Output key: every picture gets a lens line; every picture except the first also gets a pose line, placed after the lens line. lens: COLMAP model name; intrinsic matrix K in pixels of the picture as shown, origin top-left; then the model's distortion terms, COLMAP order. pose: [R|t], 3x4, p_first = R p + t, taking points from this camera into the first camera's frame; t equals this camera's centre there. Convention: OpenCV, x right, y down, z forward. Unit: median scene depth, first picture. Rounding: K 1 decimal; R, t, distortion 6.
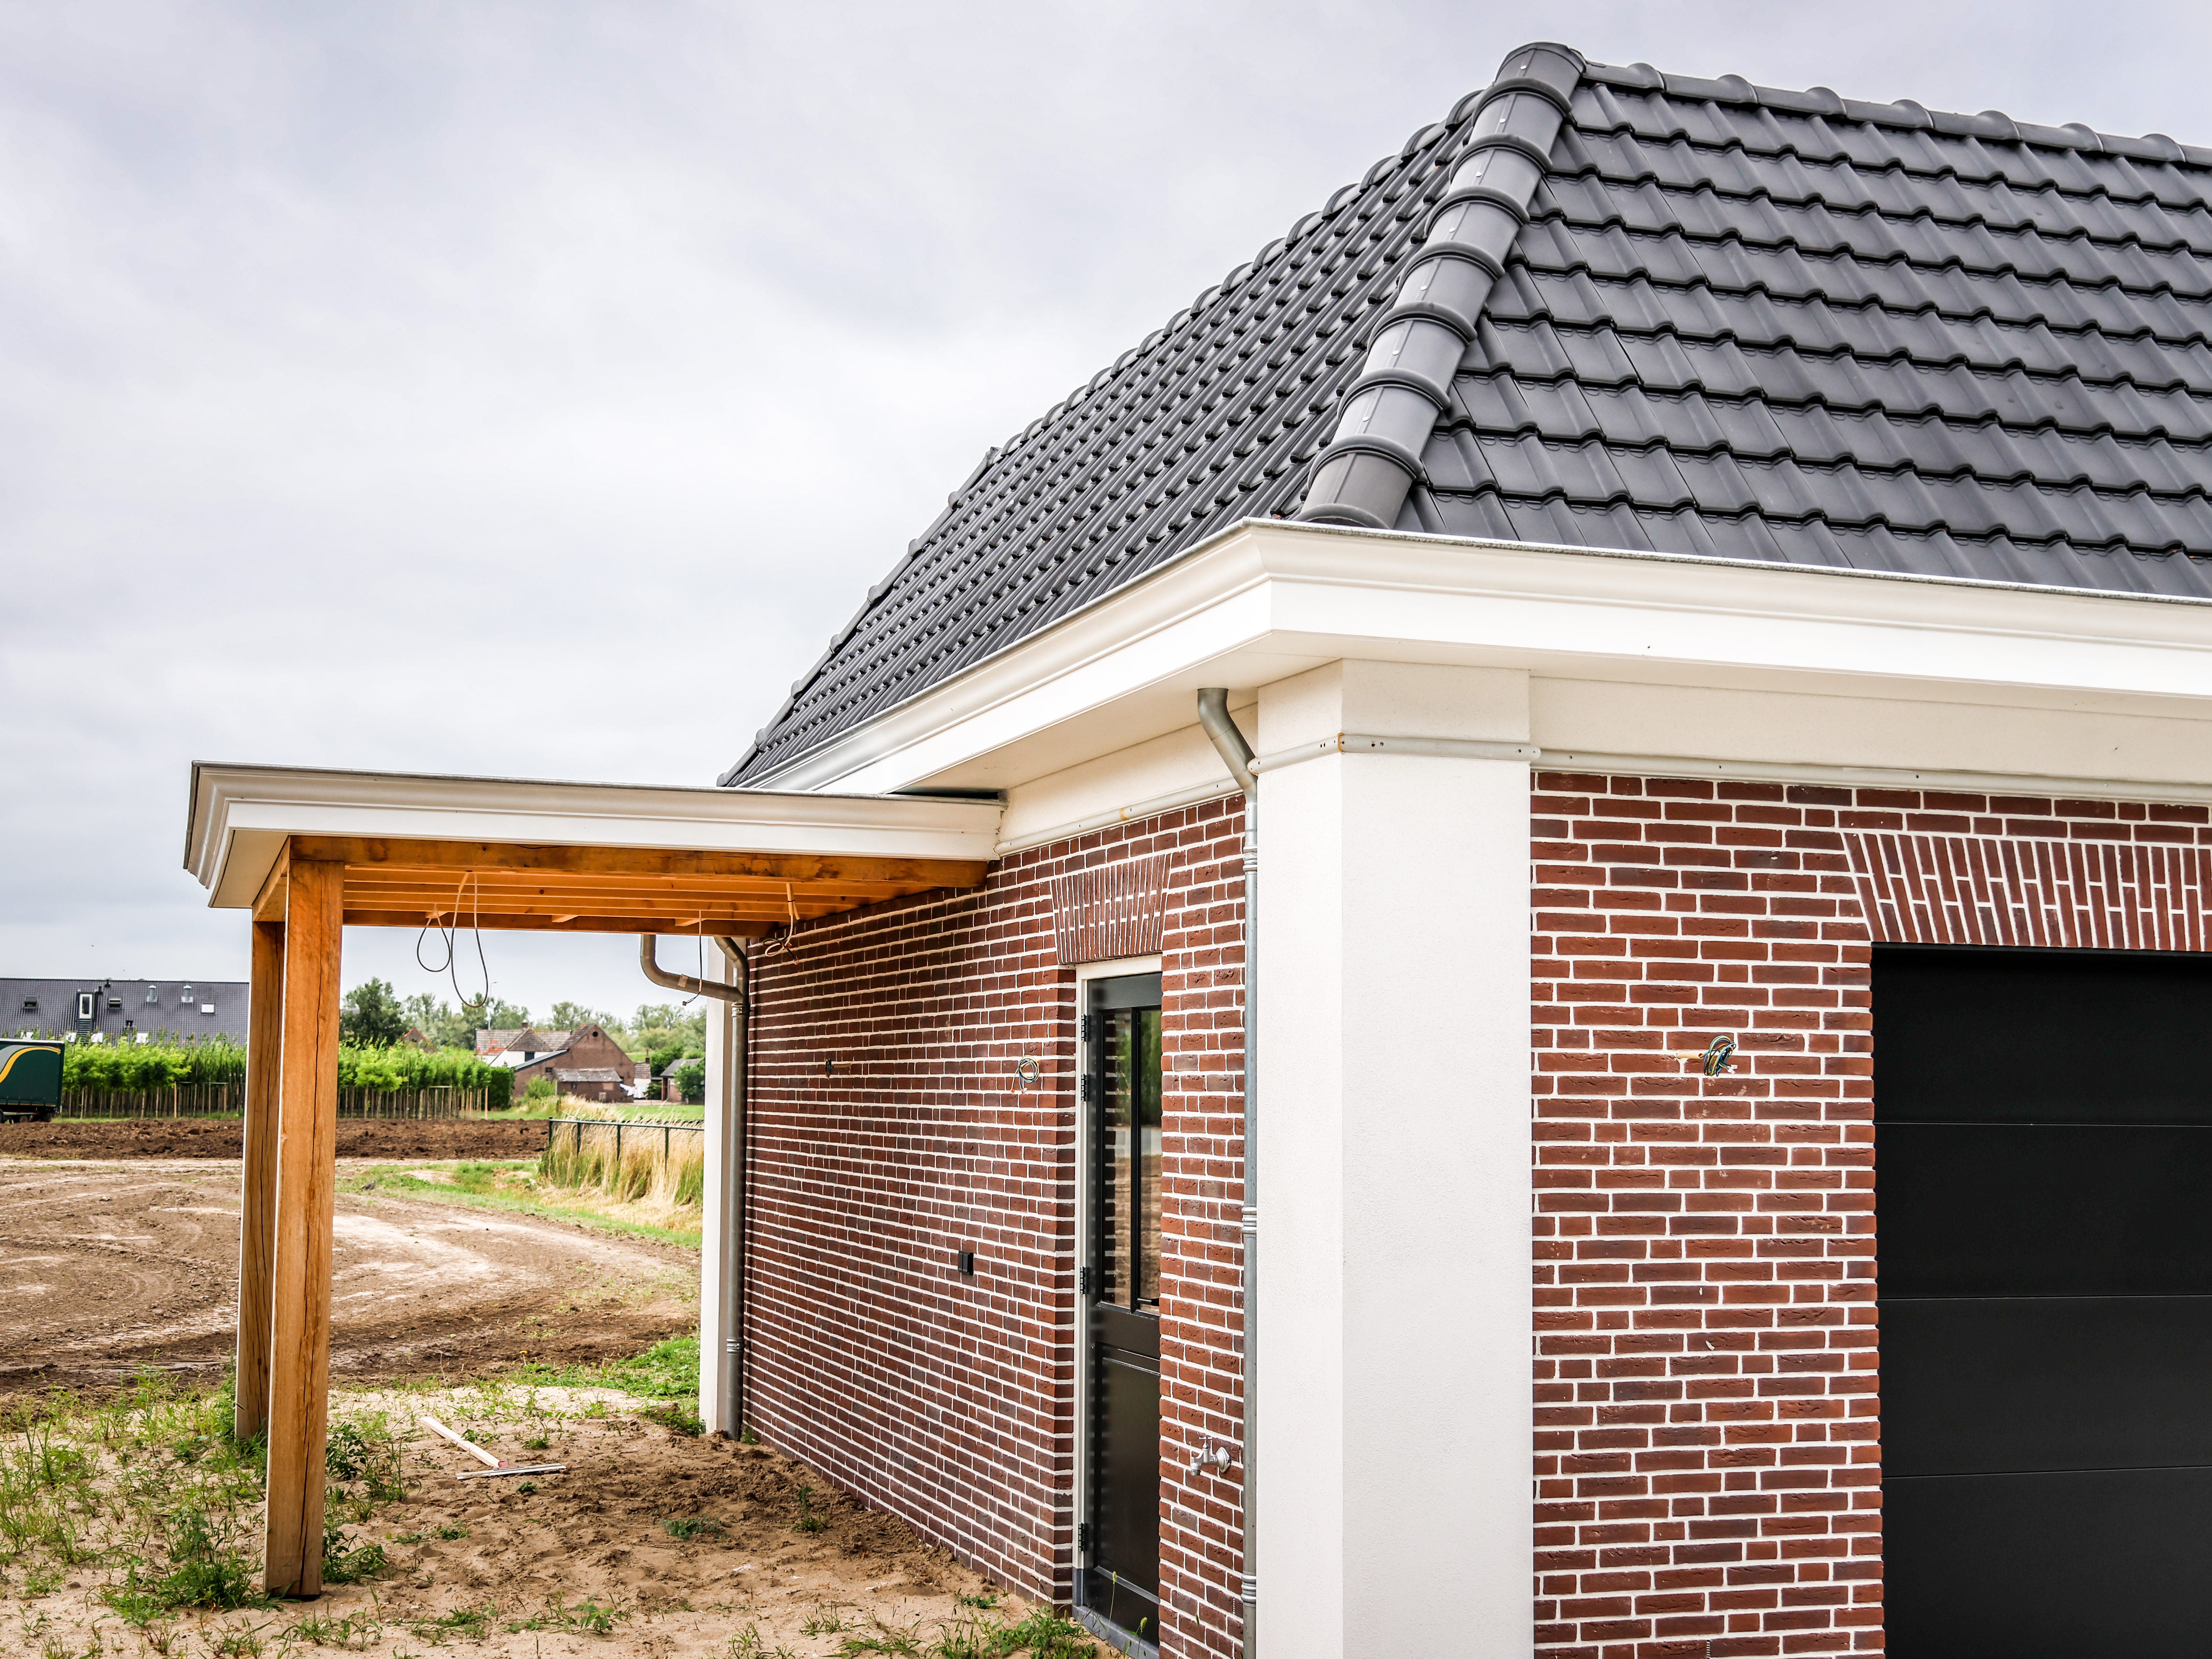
lens RADIAL K [[2762.6, 0, 1093.3], [0, 2762.6, 822.6], [0, 0, 1]] dist [-0.006709, 0.000000]
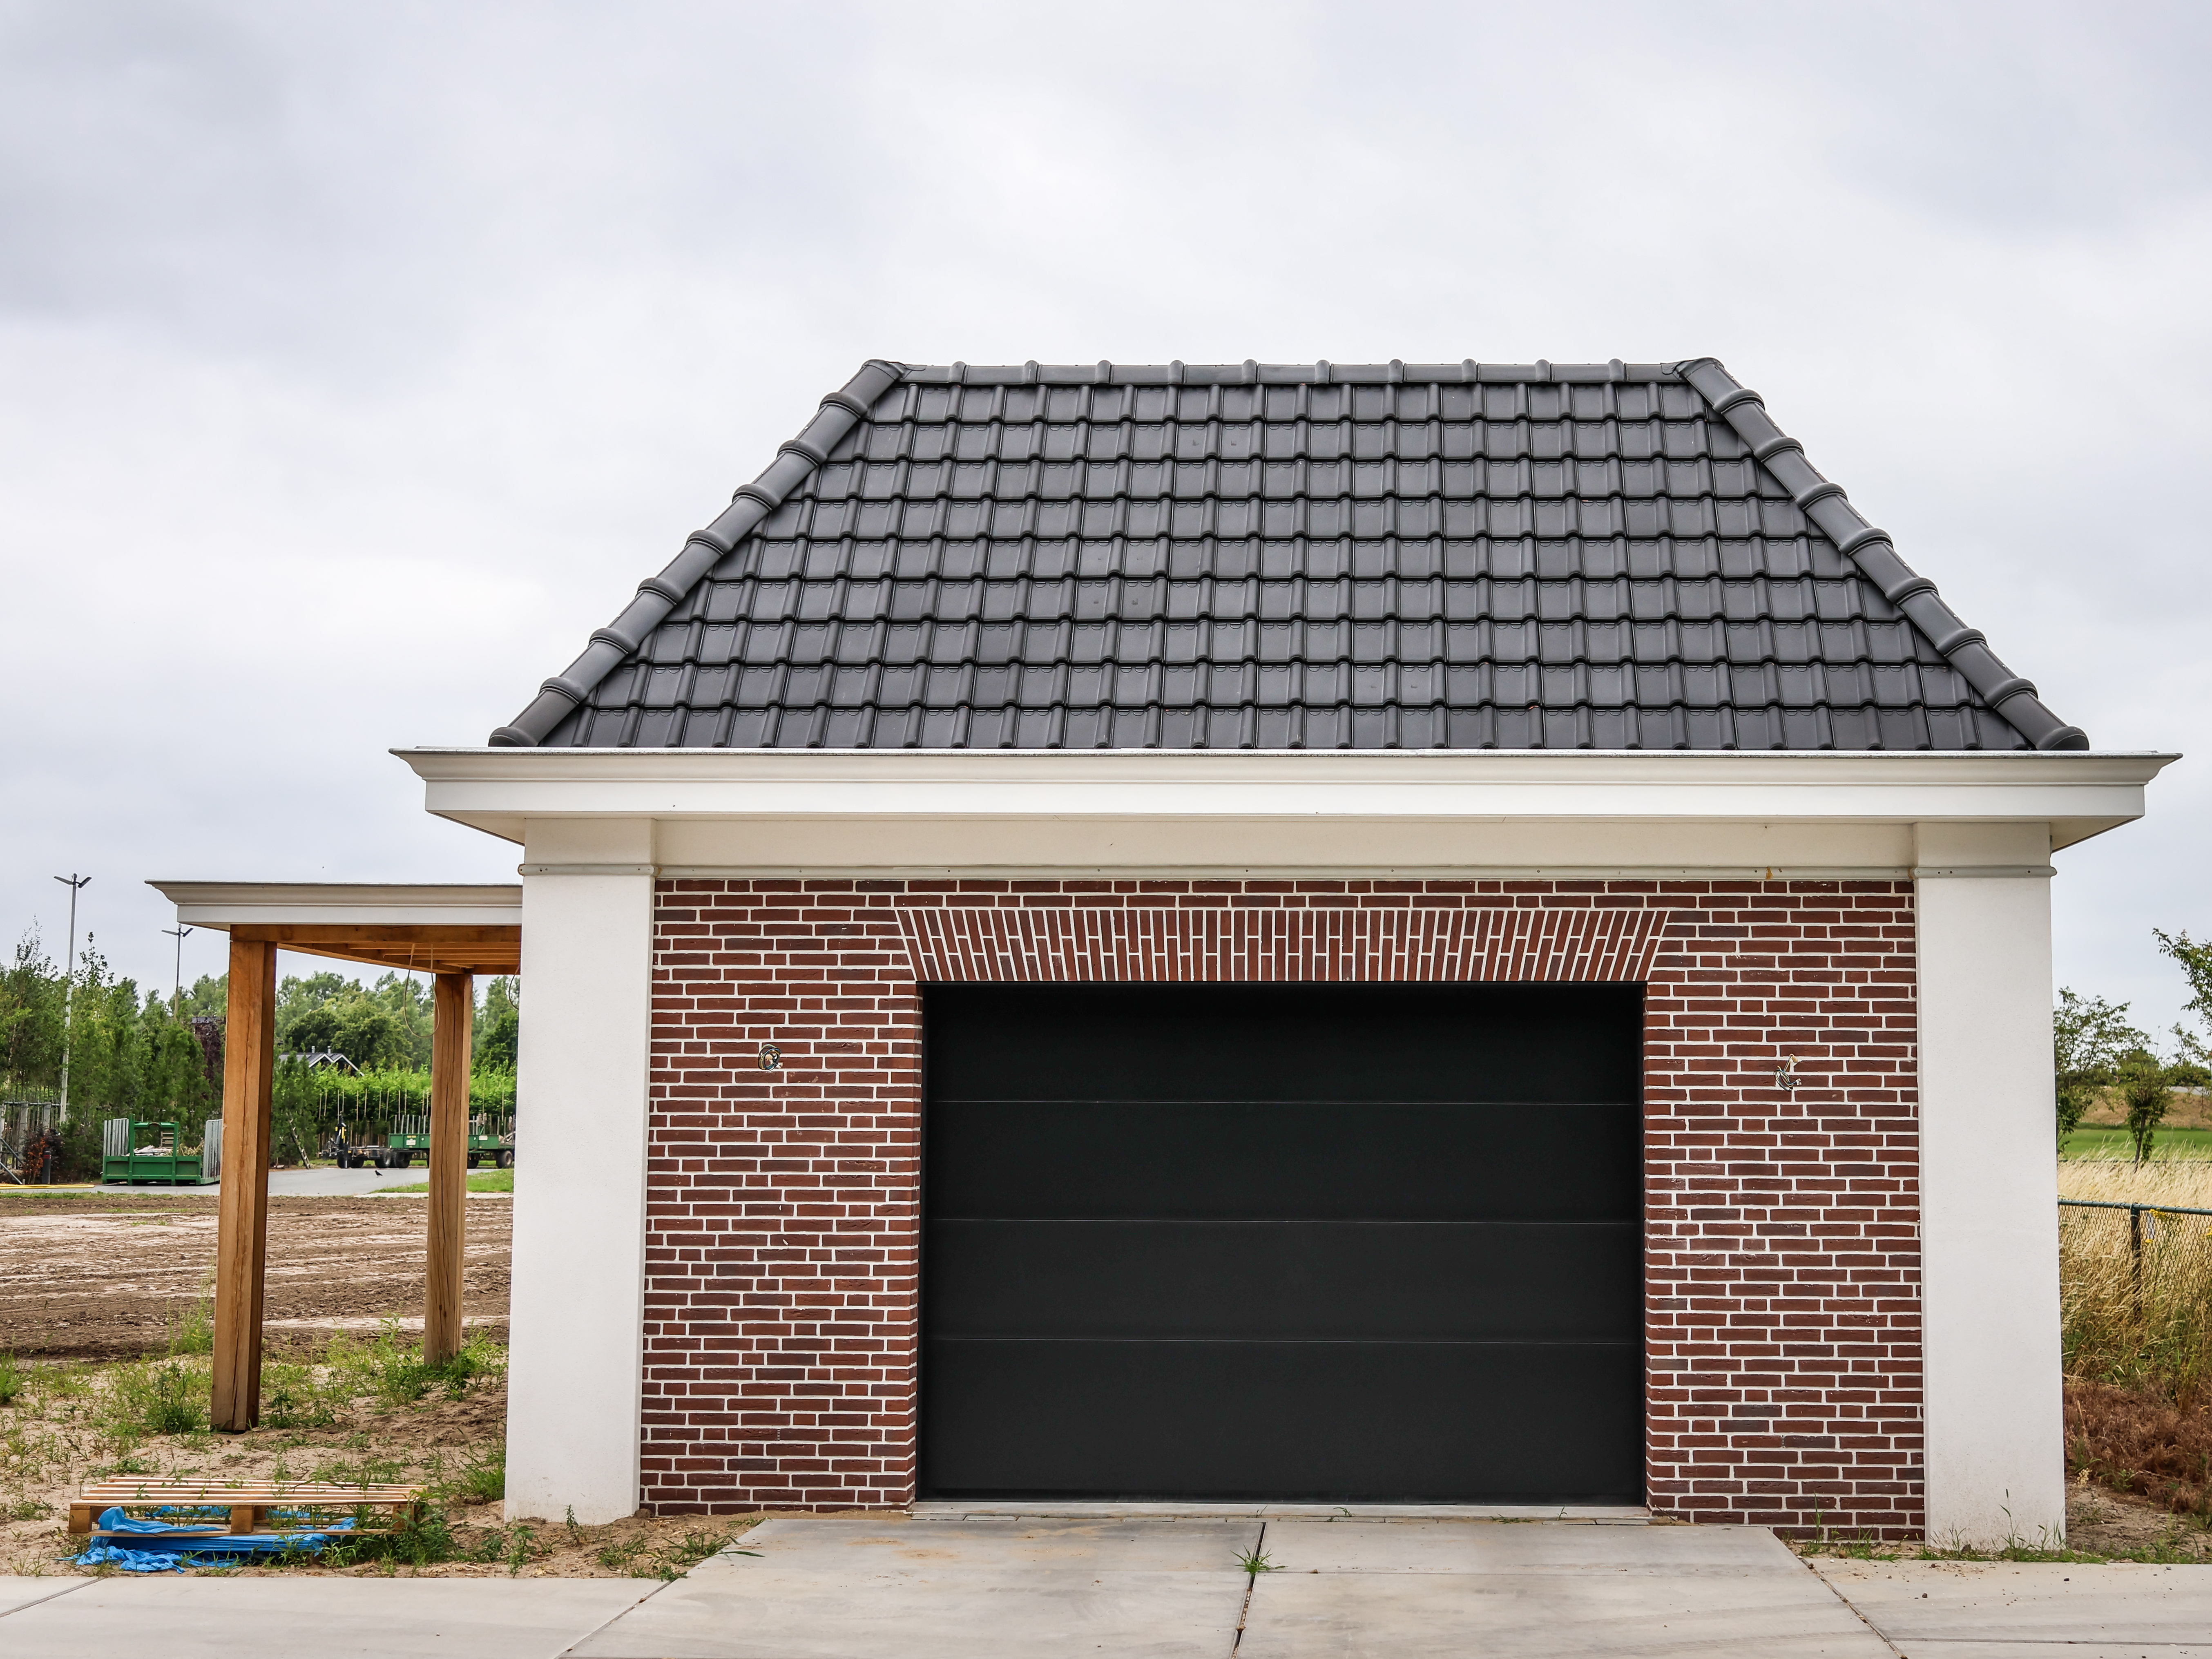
lens RADIAL K [[2639.6, 0, 1104.7], [0, 2639.6, 825.5], [0, 0, 1]] dist [-0.002125, 0.000000]
pose [[0.945384, -0.039873, -0.323510, 0.876542], [0.038997, 0.999197, -0.009195, -0.025690], [0.323617, -0.003923, 0.946180, -0.352849]]
